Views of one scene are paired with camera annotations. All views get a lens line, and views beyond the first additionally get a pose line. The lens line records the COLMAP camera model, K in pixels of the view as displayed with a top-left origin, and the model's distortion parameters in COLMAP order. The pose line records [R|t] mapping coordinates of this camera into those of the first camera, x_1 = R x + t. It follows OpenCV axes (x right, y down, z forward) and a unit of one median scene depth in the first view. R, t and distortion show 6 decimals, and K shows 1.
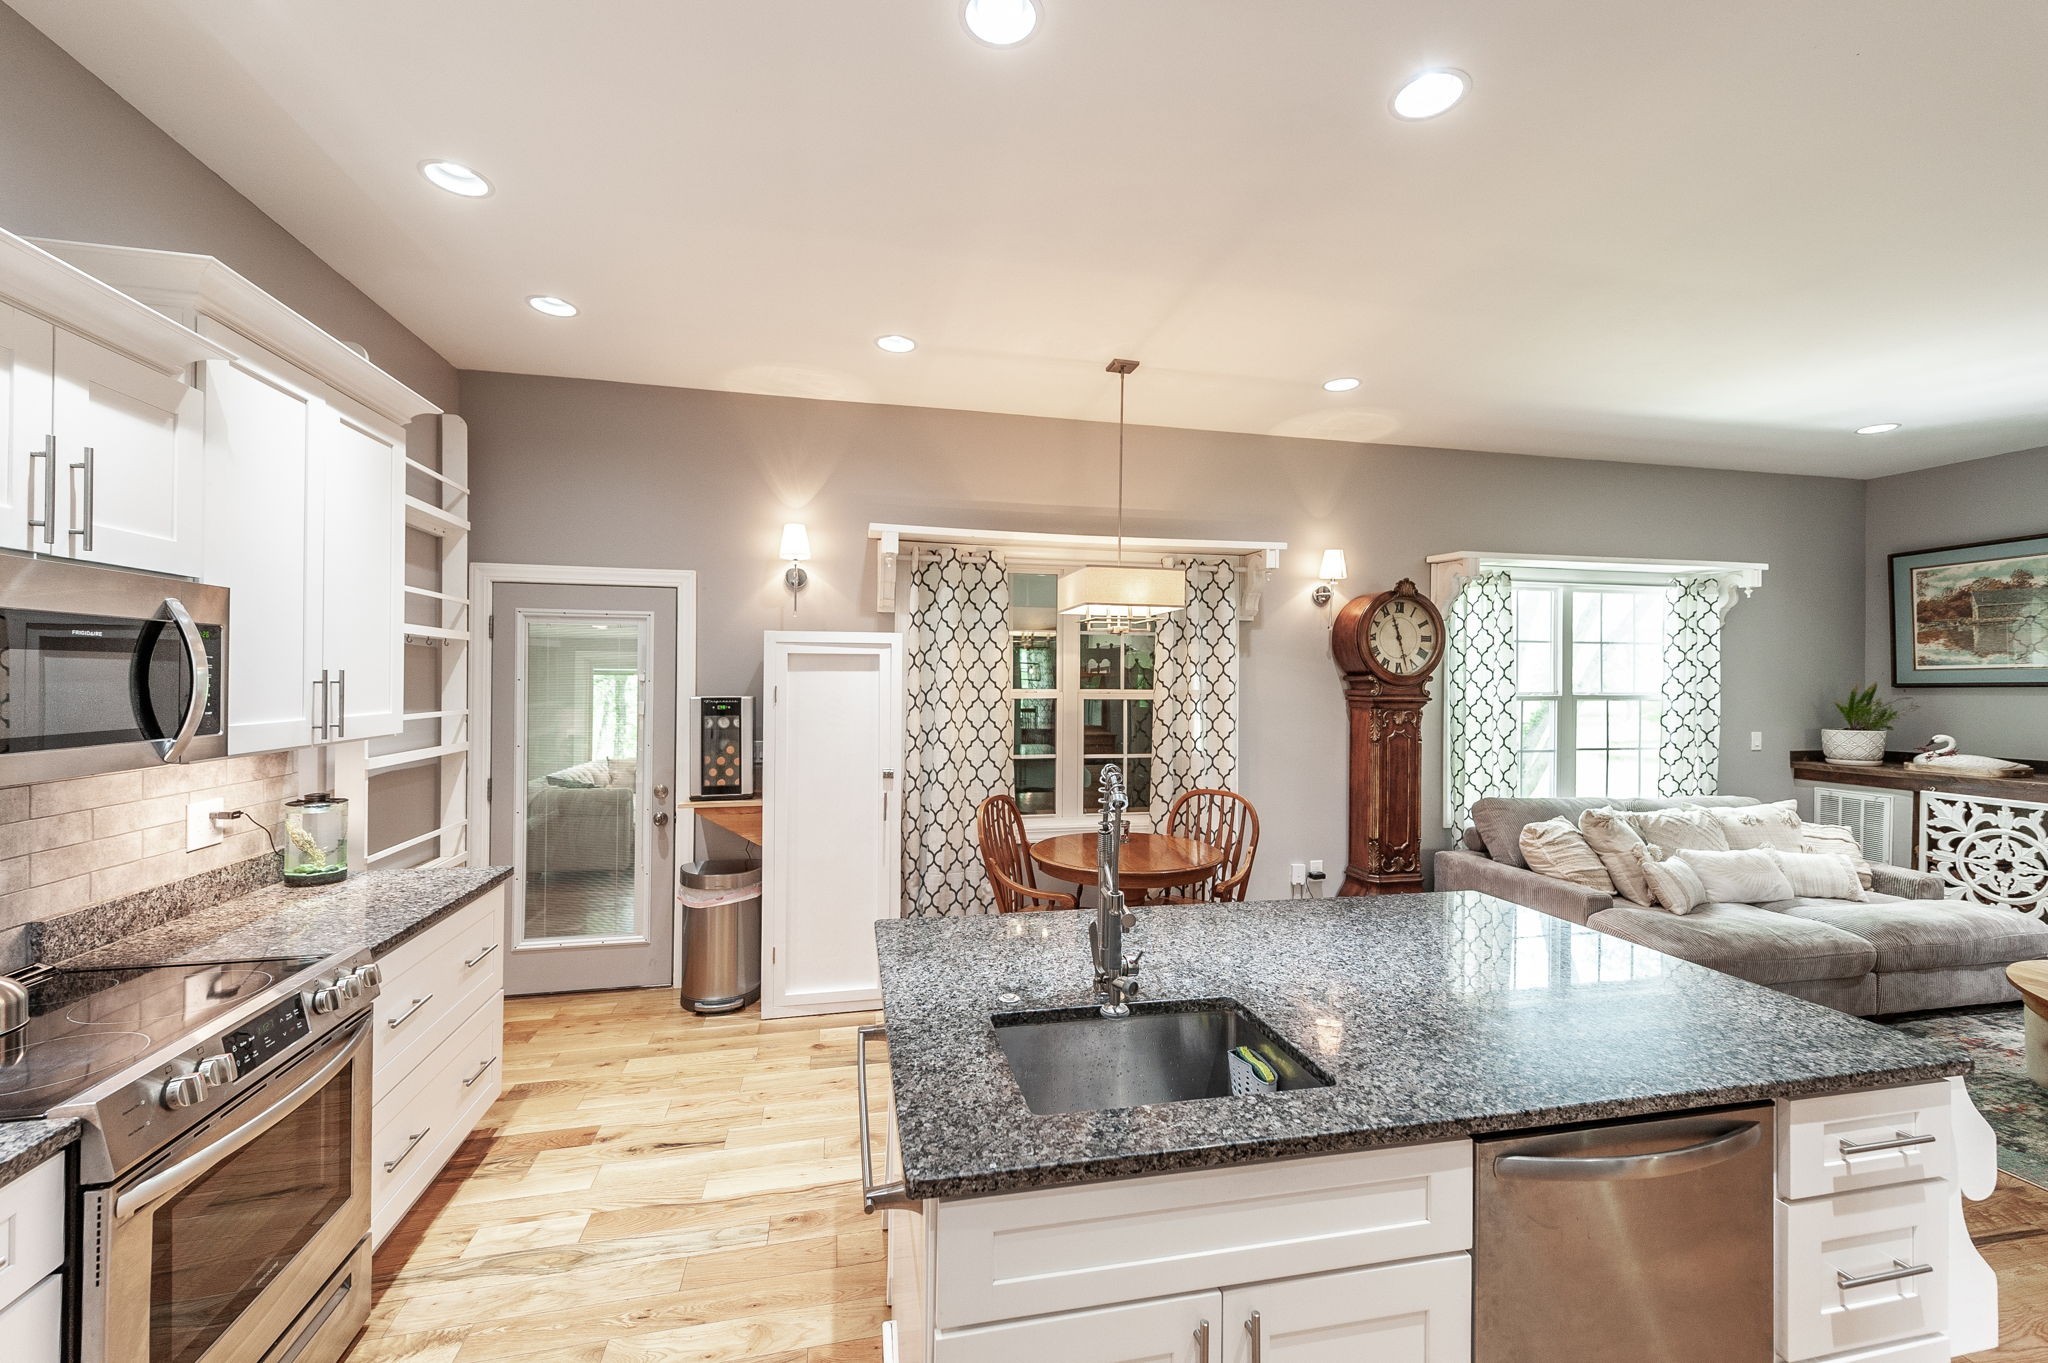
lens RADIAL K [[811.4, 0, 1019.7], [0, 811.4, 680.9], [0, 0, 1]] dist [0.005840, 0.000031]
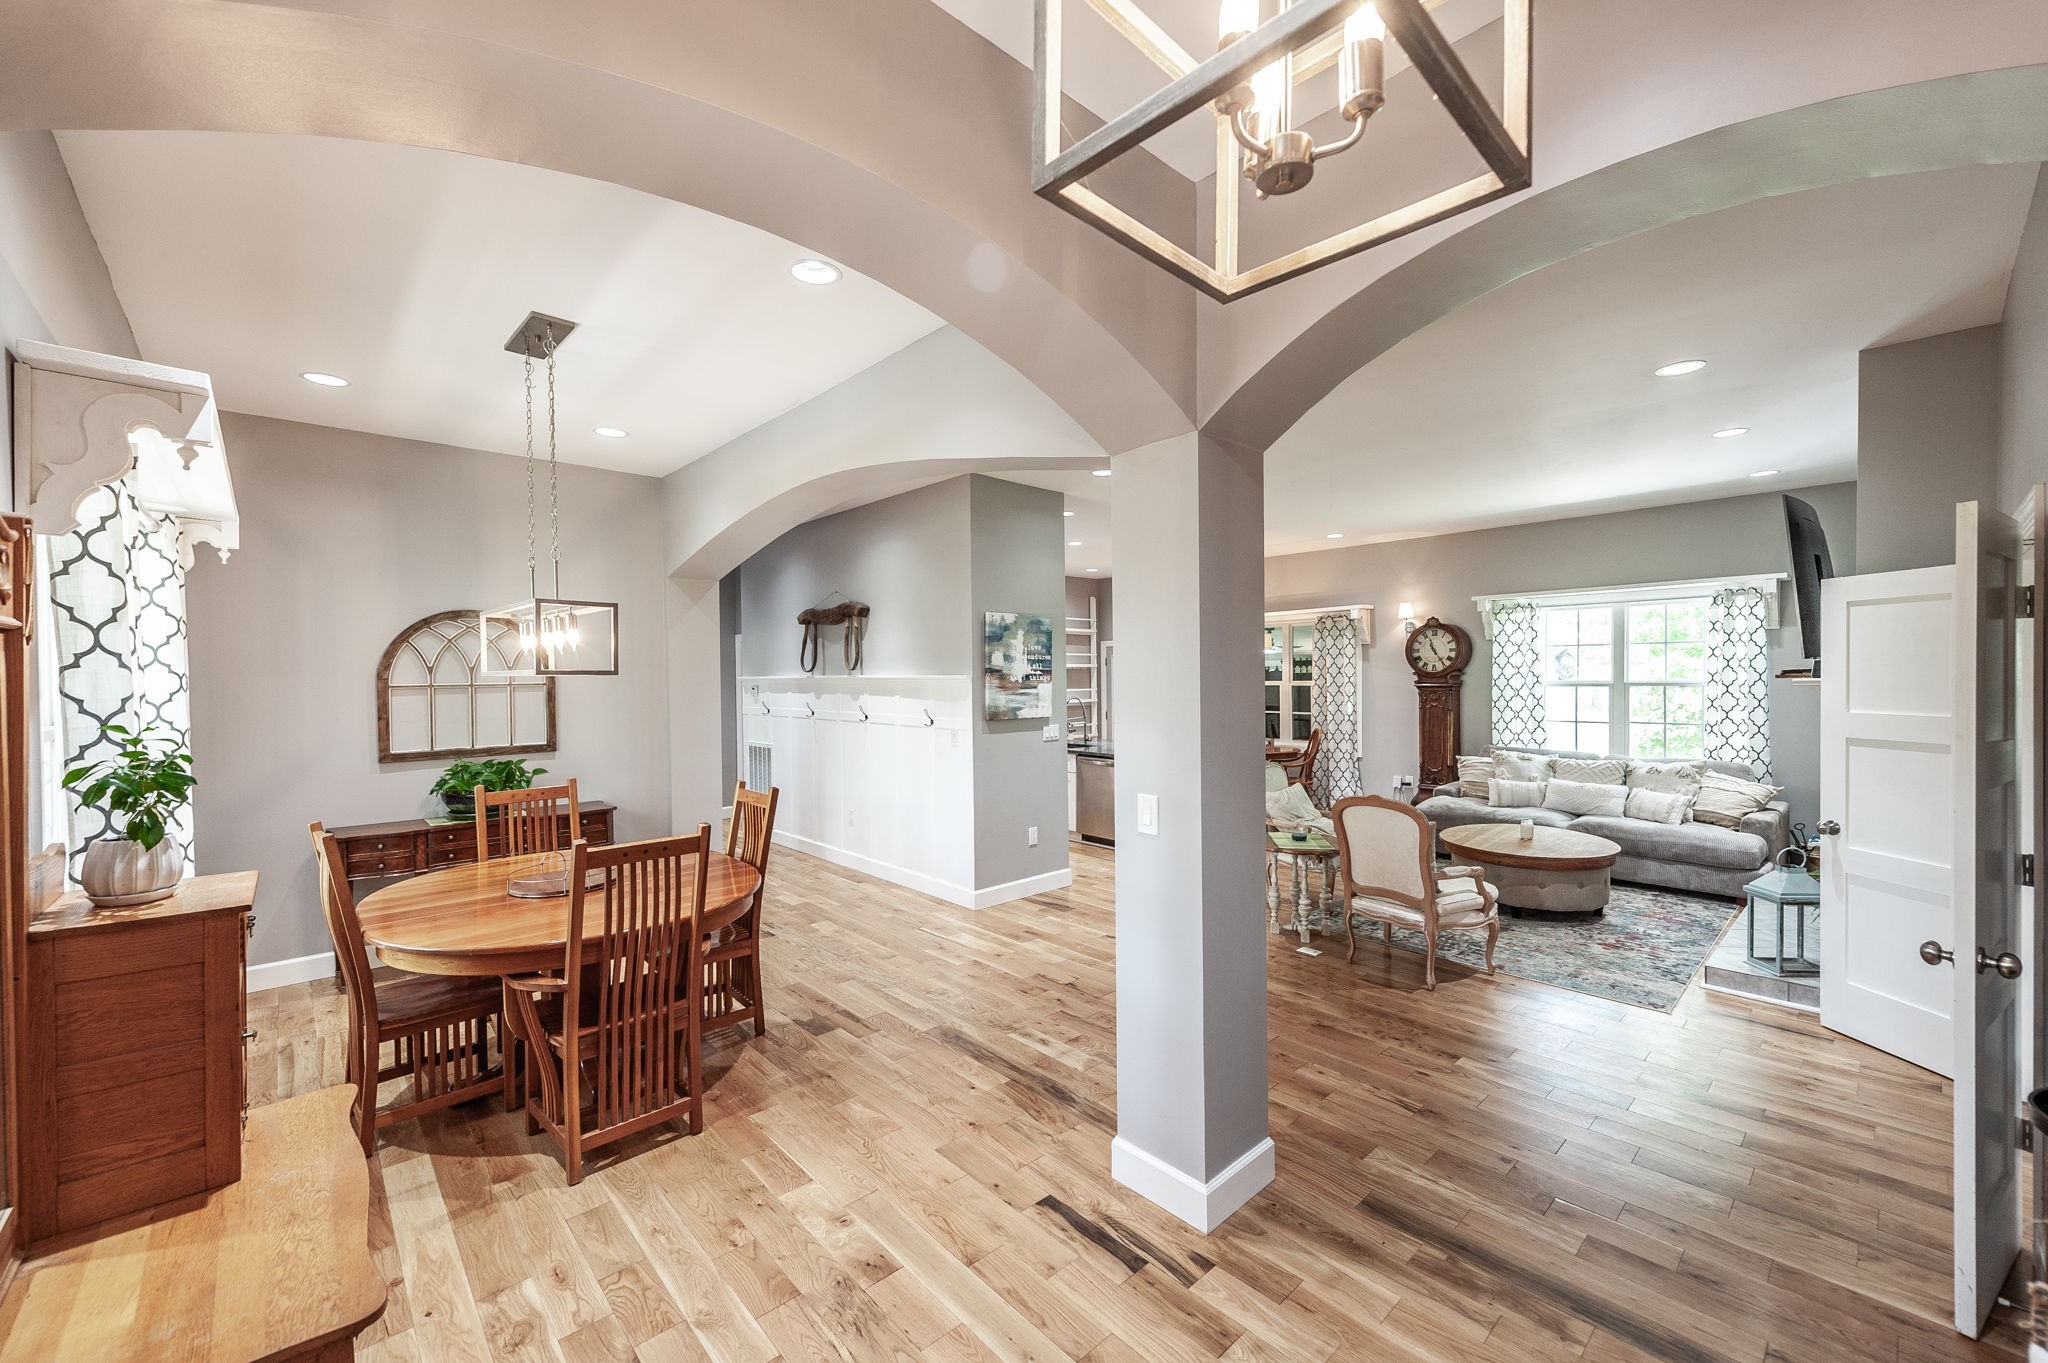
lens RADIAL K [[811.4, 0, 1037.5], [0, 811.4, 682.6], [0, 0, 1]] dist [0.005840, 0.000031]
pose [[0.512860, -0.004652, -0.858460, 1.545703], [0.014053, 0.999897, 0.002977, -0.000755], [0.858357, -0.013591, 0.512872, -0.637108]]
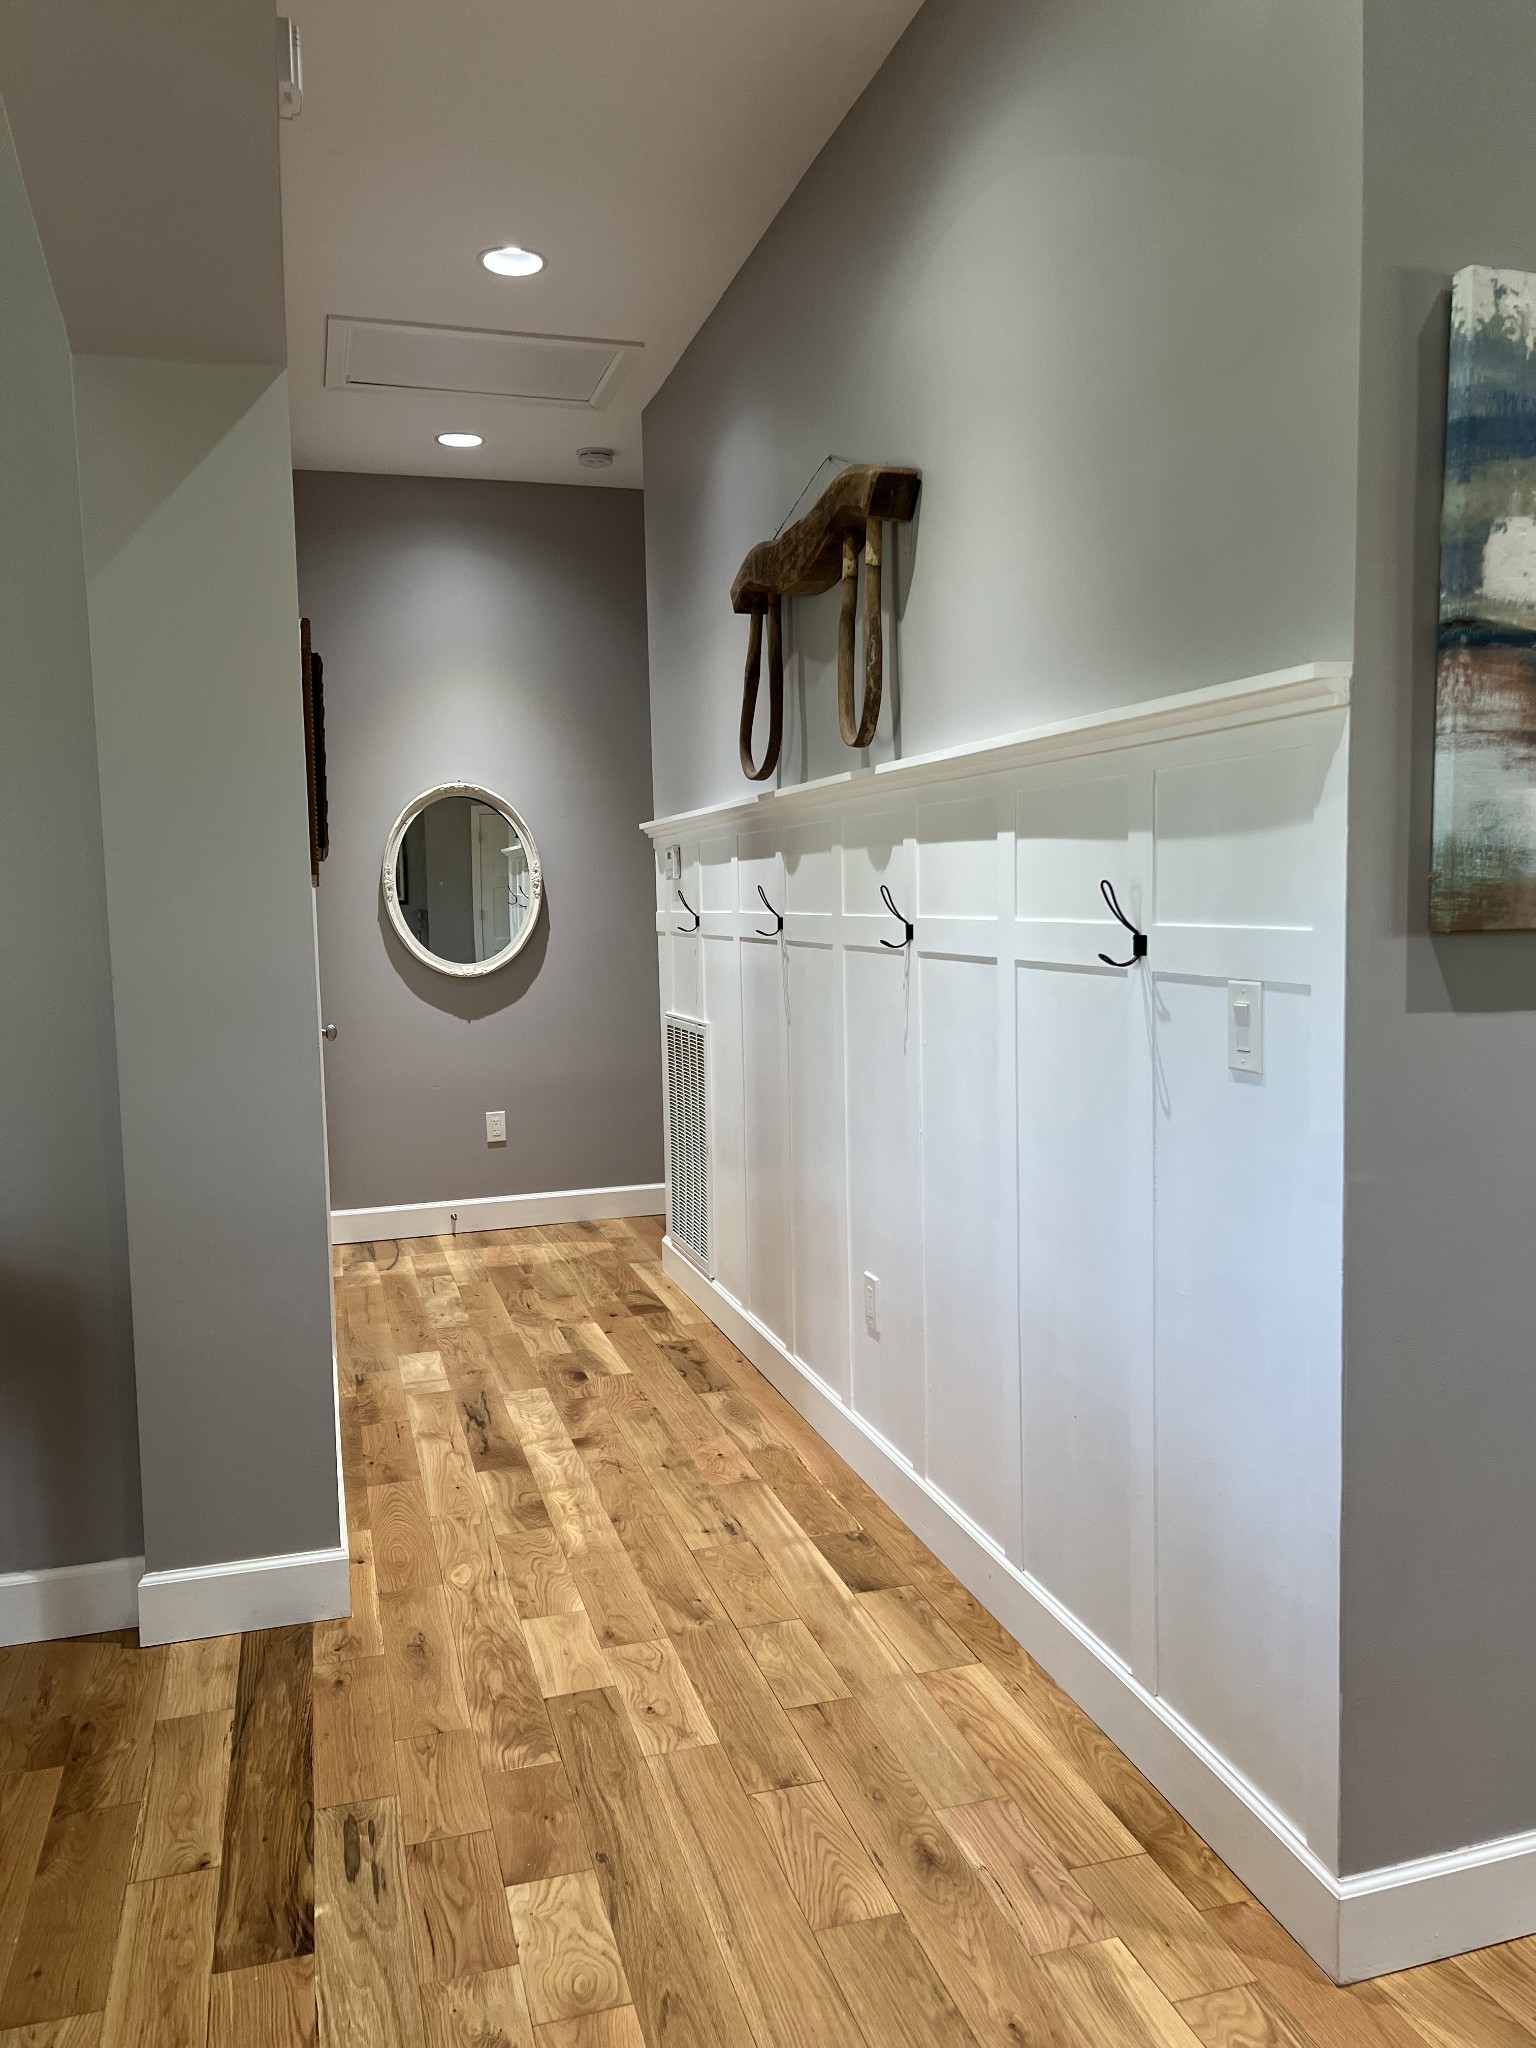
lens RADIAL K [[1547.5, 0, 770.1], [0, 1547.5, 1029.9], [0, 0, 1]] dist [0.004694, 0.001013]
pose [[0.080386, 0.077326, -0.993760, 0.846026], [0.018735, 0.996693, 0.079070, 0.048003], [0.996588, -0.024974, 0.078671, -0.282635]]
